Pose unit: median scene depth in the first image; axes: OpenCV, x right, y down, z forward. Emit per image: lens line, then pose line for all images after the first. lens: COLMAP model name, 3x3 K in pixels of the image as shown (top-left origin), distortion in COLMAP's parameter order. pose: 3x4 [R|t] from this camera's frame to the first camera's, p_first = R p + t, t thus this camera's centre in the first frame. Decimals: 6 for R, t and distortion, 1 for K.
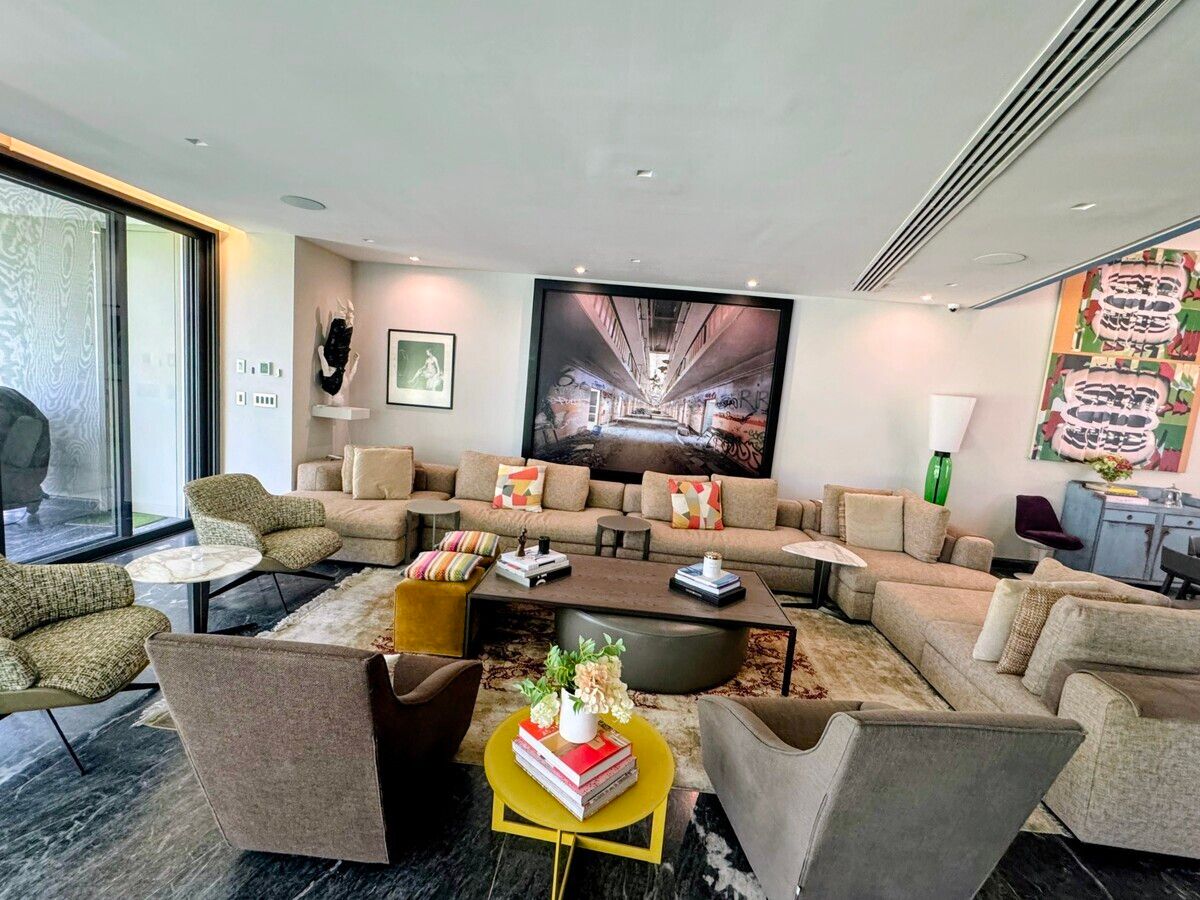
lens RADIAL K [[484.5, 0, 600.5], [0, 484.5, 447.0], [0, 0, 1]] dist [0.000345, 0.000292]
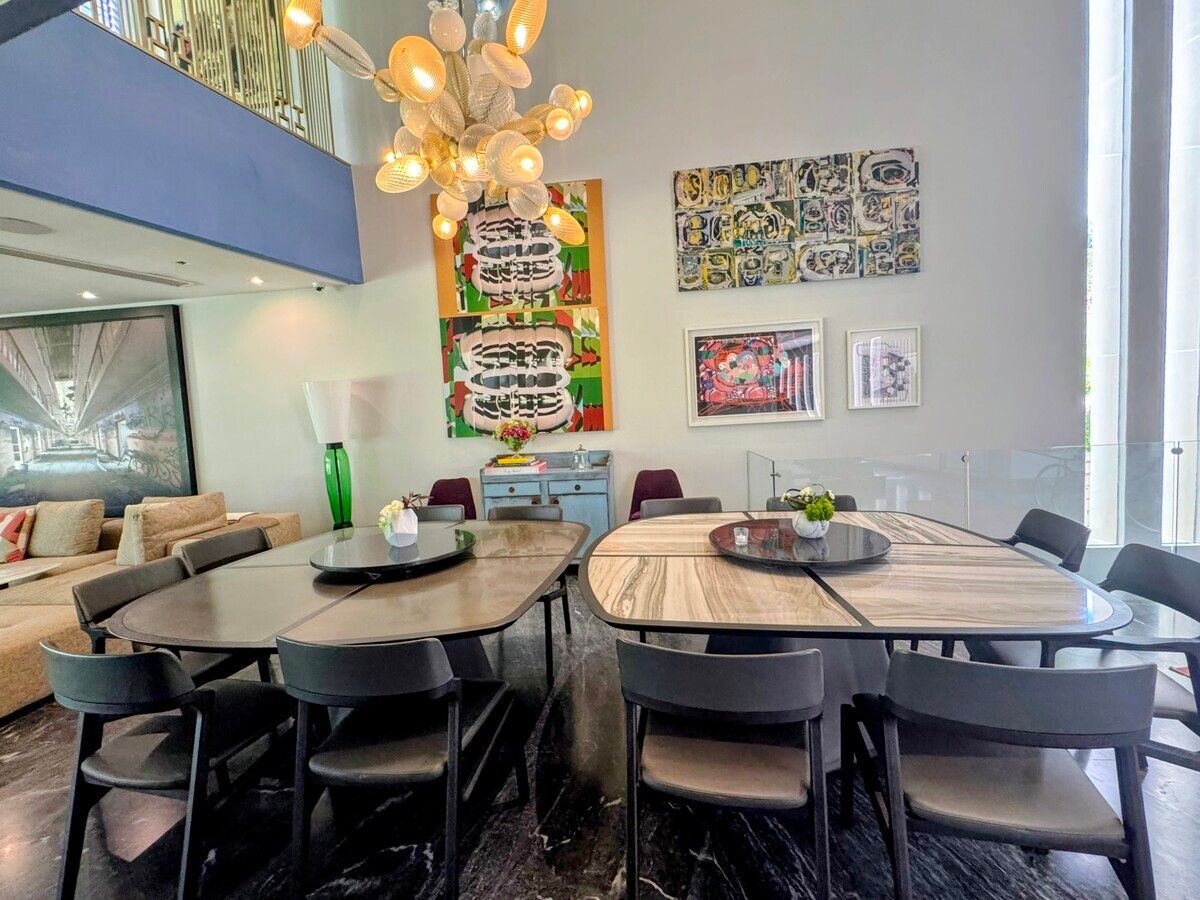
lens RADIAL K [[484.5, 0, 600.6], [0, 484.5, 452.7], [0, 0, 1]] dist [0.000345, 0.000292]
pose [[0.988774, -0.132827, -0.068427, 1.246690], [0.130036, 0.990543, -0.043761, 0.130027], [0.073592, 0.034372, 0.996696, 0.132111]]
